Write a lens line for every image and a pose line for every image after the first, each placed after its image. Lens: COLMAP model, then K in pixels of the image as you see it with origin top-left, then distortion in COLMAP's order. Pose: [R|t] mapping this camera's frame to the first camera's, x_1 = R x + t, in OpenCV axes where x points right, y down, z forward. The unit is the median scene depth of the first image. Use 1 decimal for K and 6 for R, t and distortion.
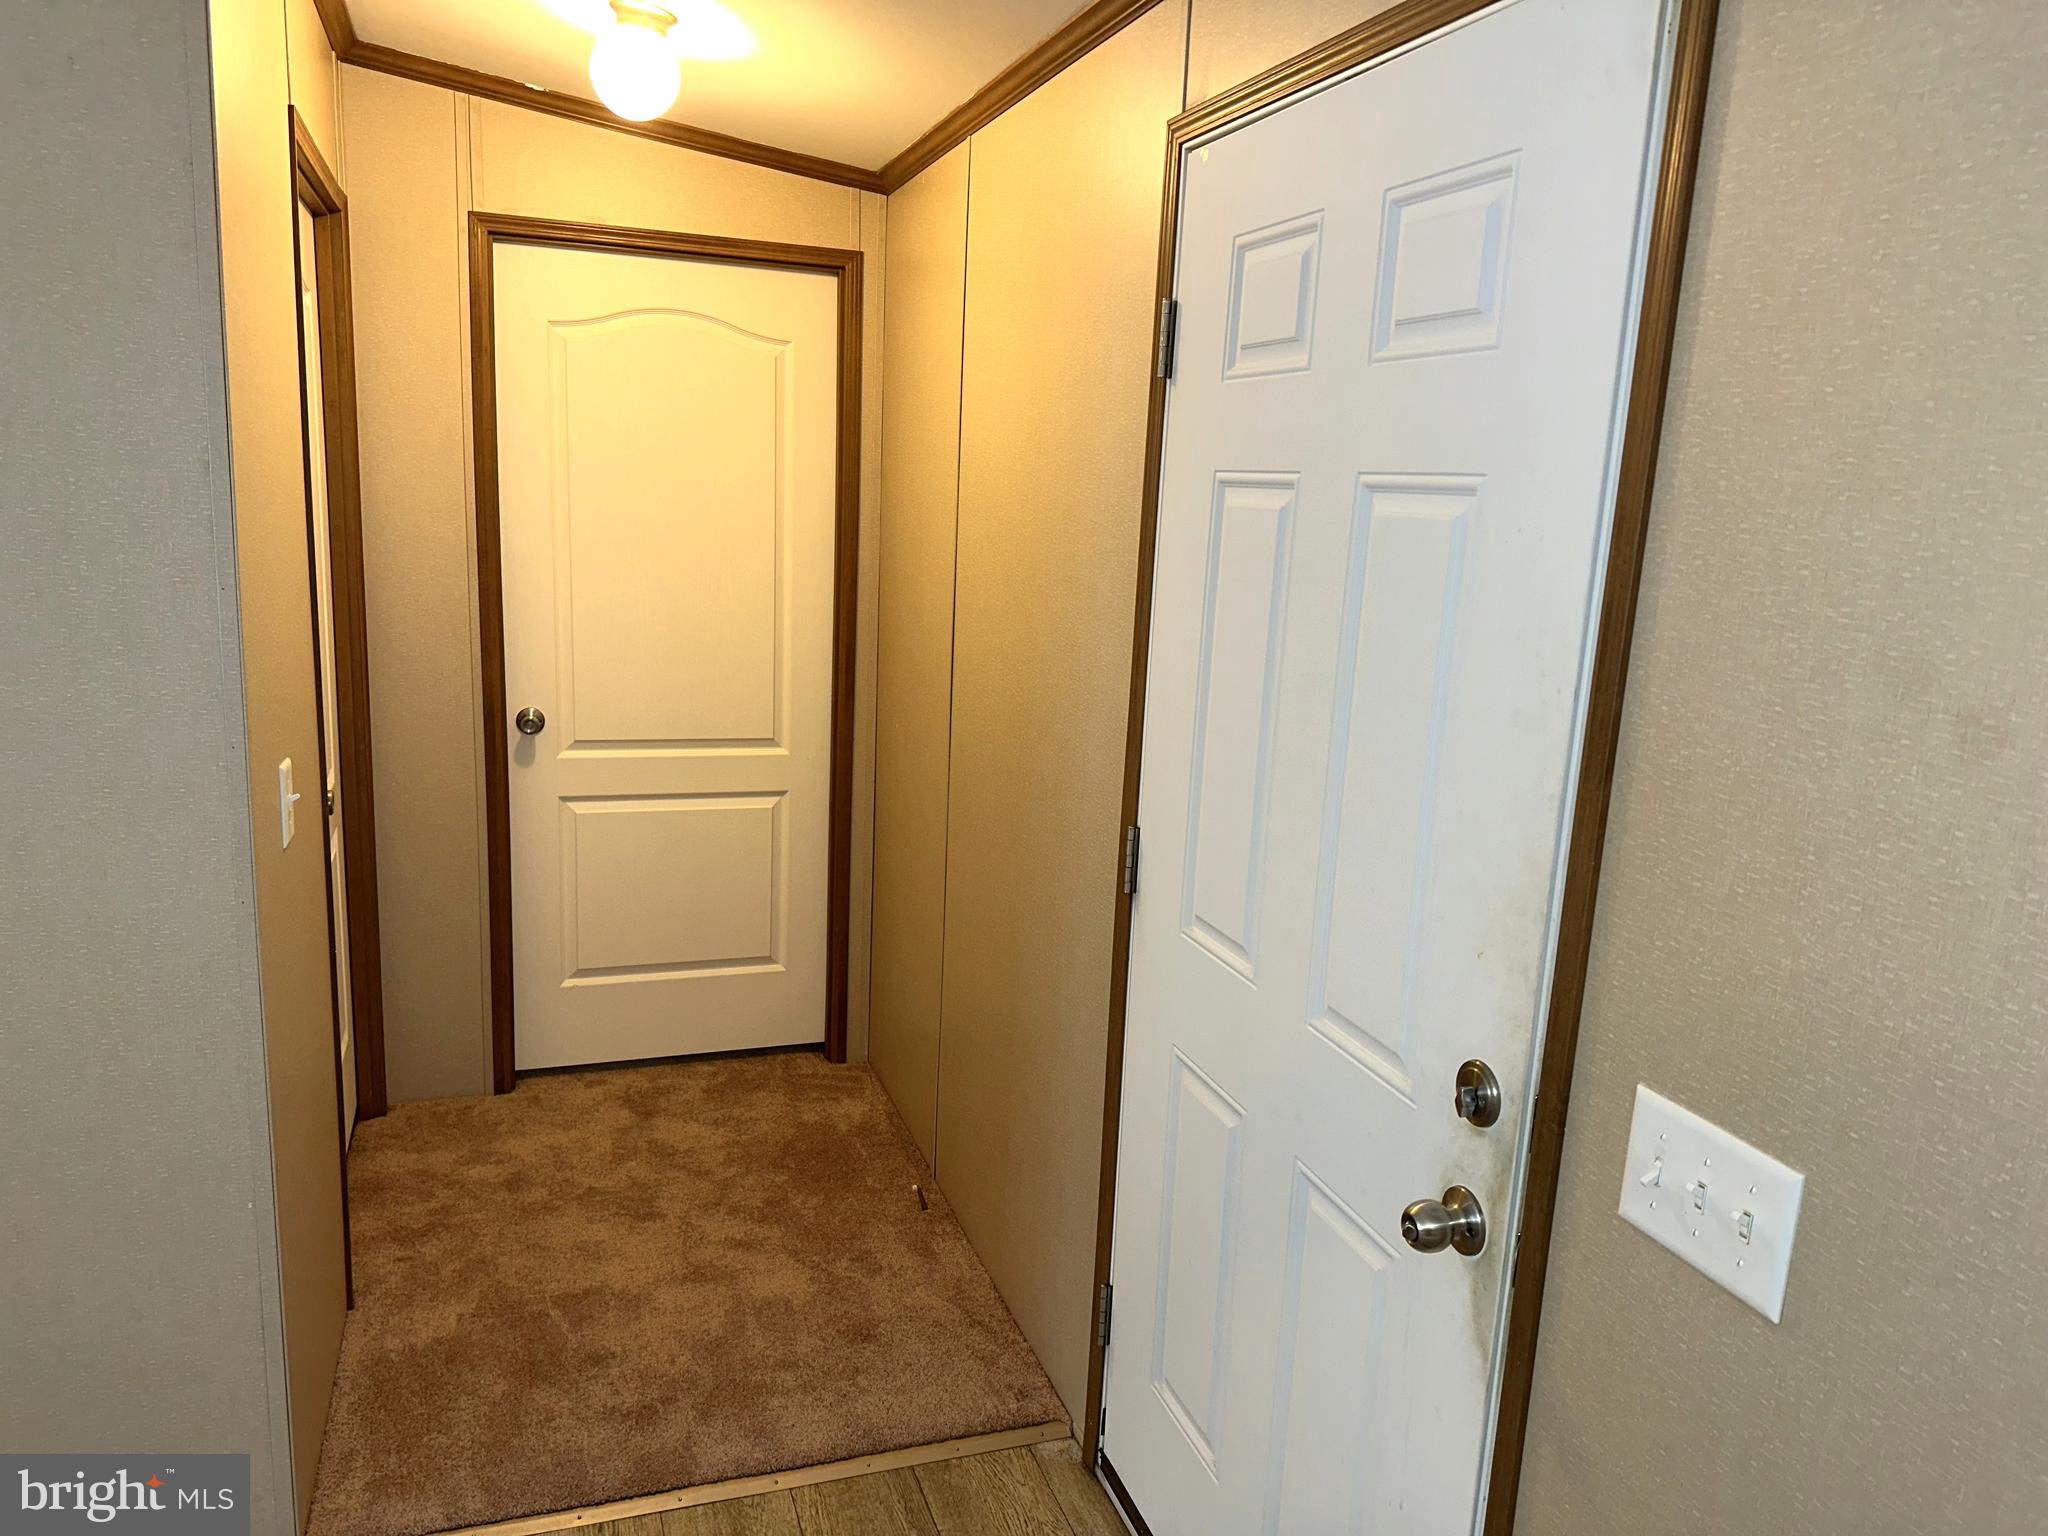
lens RADIAL K [[1432.8, 0, 1024.0], [0, 1432.8, 768.0], [0, 0, 1]] dist [0.079879, -0.116195]
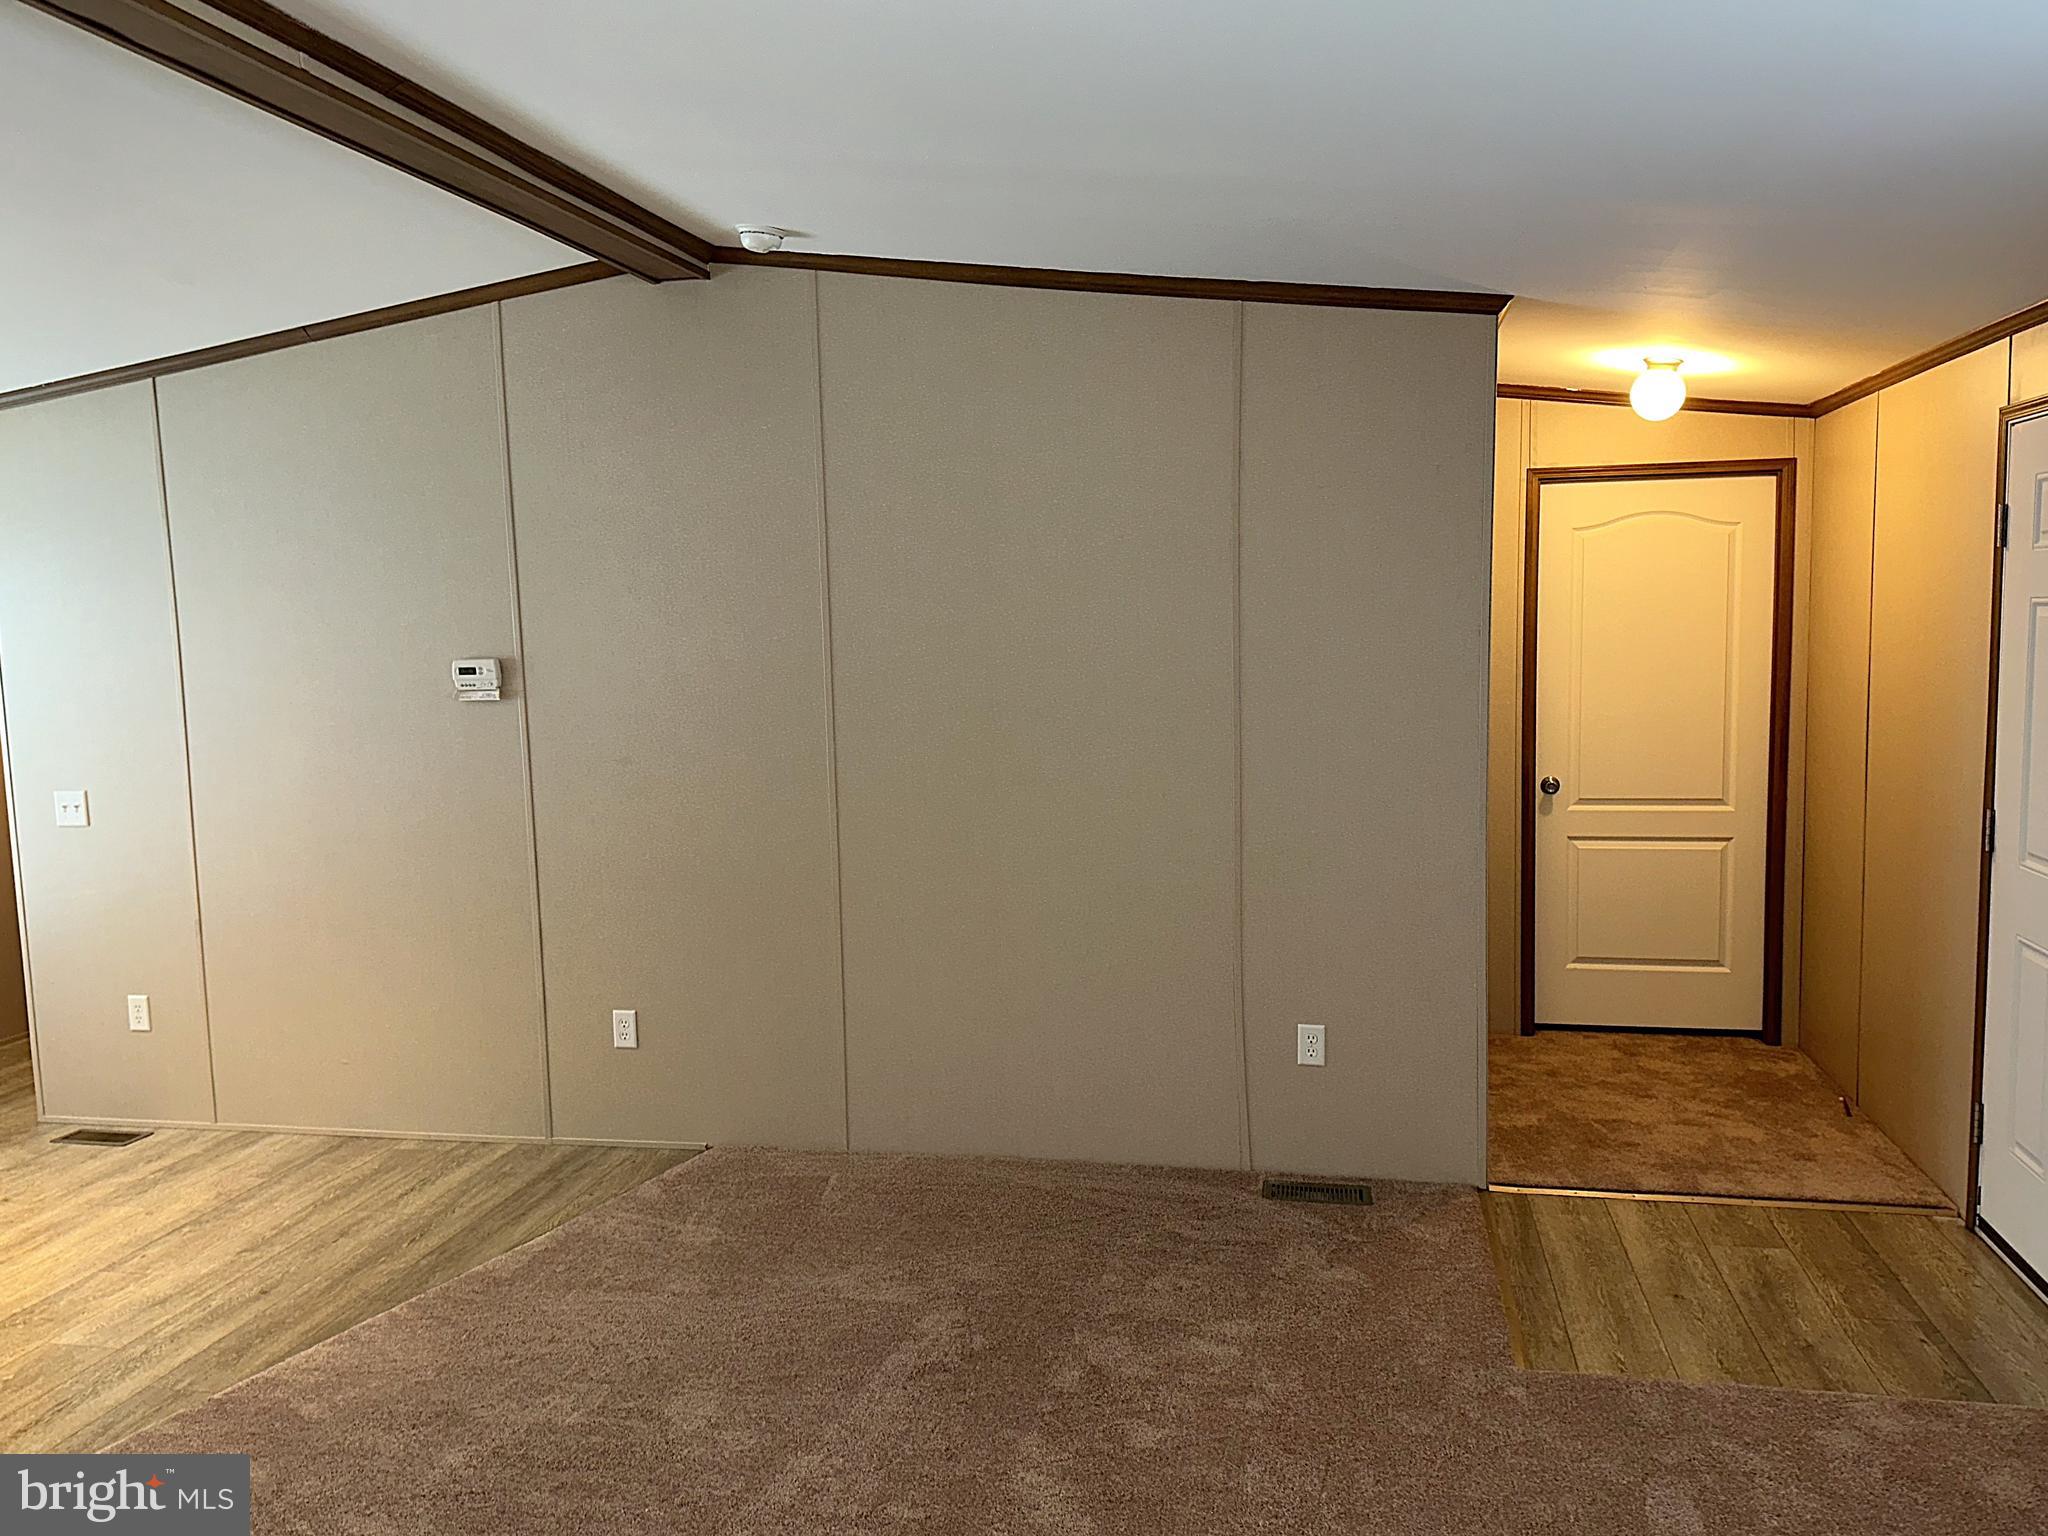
lens RADIAL K [[1590.4, 0, 1024.0], [0, 1590.4, 768.0], [0, 0, 1]] dist [0.036402, -0.040903]
pose [[0.857880, -0.012935, -0.513687, 0.047626], [-0.042023, 0.994568, -0.095224, 0.145589], [0.512128, 0.103278, 0.852677, -0.779138]]
